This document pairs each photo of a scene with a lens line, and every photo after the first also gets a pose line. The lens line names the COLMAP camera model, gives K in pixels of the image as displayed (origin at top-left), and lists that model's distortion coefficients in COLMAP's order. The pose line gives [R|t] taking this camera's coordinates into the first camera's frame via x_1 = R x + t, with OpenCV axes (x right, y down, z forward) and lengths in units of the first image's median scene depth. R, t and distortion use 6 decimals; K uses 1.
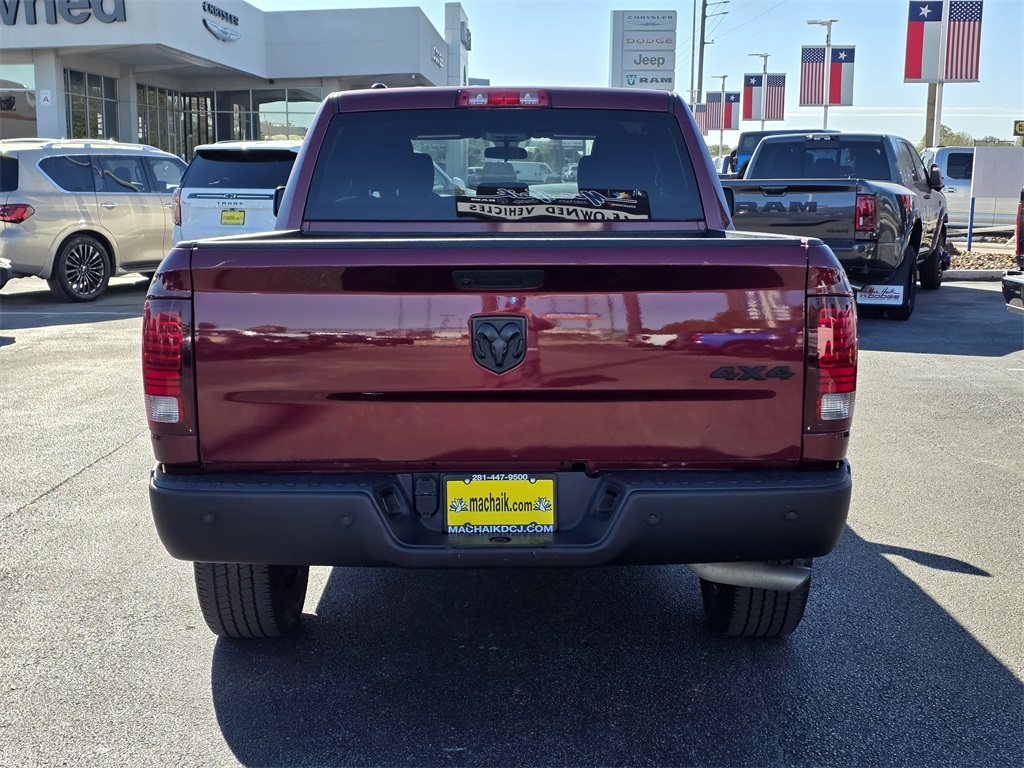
lens RADIAL K [[1376.6, 0, 509.7], [0, 1376.6, 380.7], [0, 0, 1]] dist [0.078526, 0.000000]
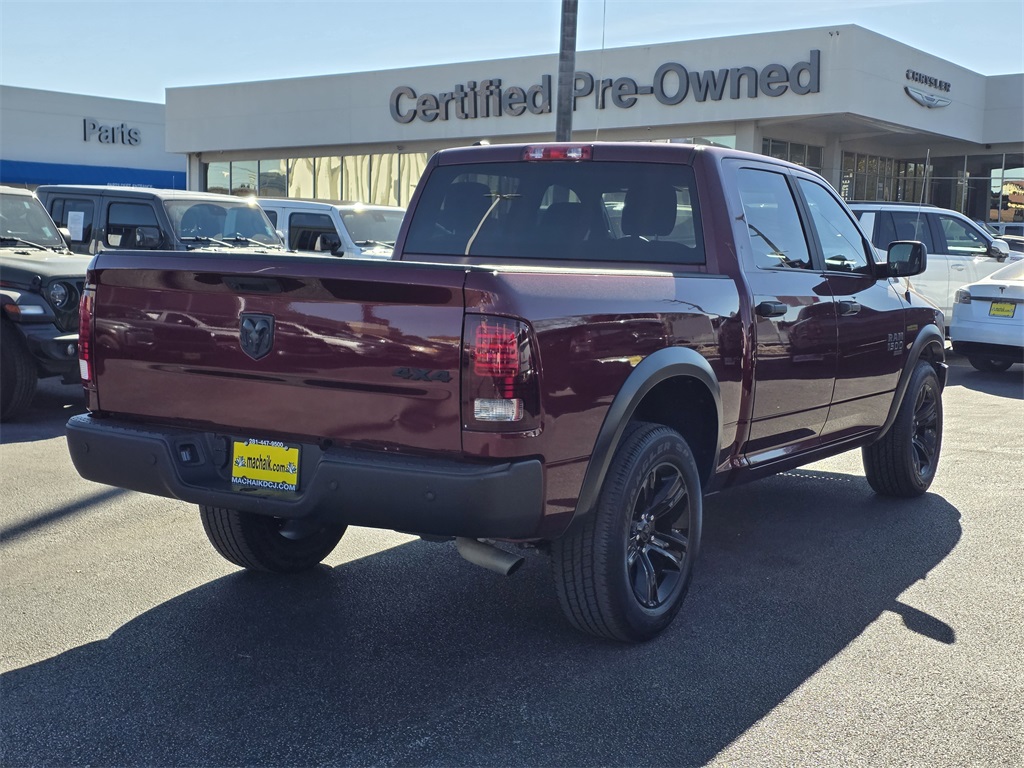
lens RADIAL K [[1376.6, 0, 520.5], [0, 1376.6, 380.0], [0, 0, 1]] dist [0.078526, 0.000000]
pose [[0.861968, 0.077298, -0.501035, 0.546494], [-0.101156, 0.994658, -0.020574, 0.009681], [0.496768, 0.068417, 0.865182, 0.004358]]
